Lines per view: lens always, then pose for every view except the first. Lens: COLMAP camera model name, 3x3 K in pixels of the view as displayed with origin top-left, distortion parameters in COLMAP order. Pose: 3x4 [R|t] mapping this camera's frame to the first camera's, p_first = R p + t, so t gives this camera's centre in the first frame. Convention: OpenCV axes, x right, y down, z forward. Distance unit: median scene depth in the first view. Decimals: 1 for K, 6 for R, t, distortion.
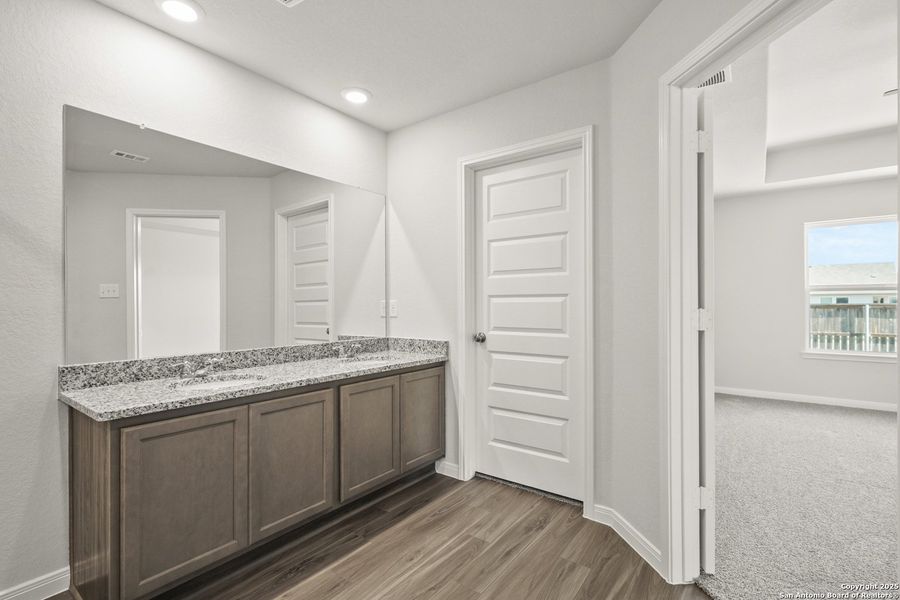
lens RADIAL K [[417.1, 0, 449.9], [0, 417.1, 306.2], [0, 0, 1]] dist [-0.003907, -0.000048]
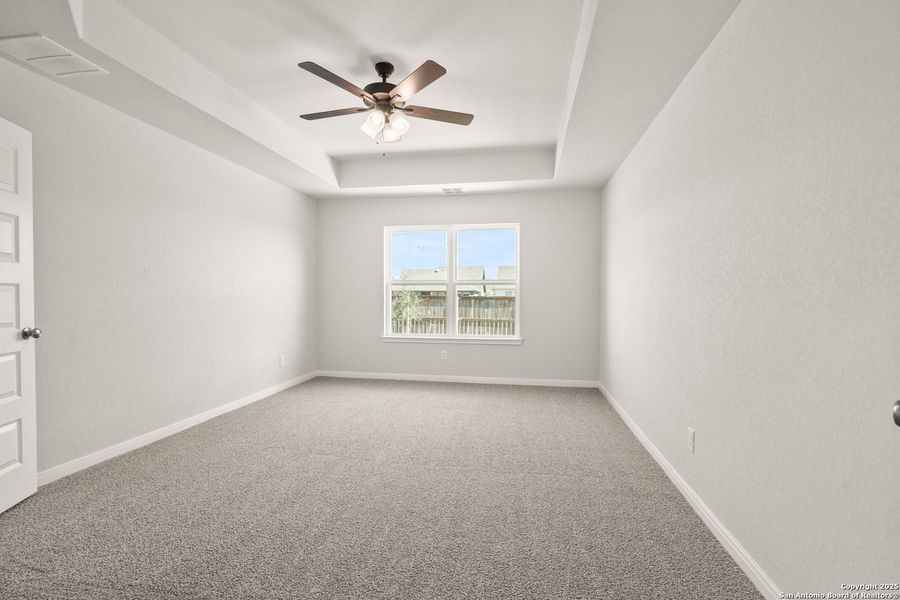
lens RADIAL K [[417.1, 0, 449.9], [0, 417.1, 306.2], [0, 0, 1]] dist [-0.003907, -0.000048]
pose [[0.894797, -0.006904, 0.446420, 0.382333], [-0.000949, 0.999849, 0.017365, 0.003079], [-0.446473, -0.015962, 0.894655, -0.107729]]
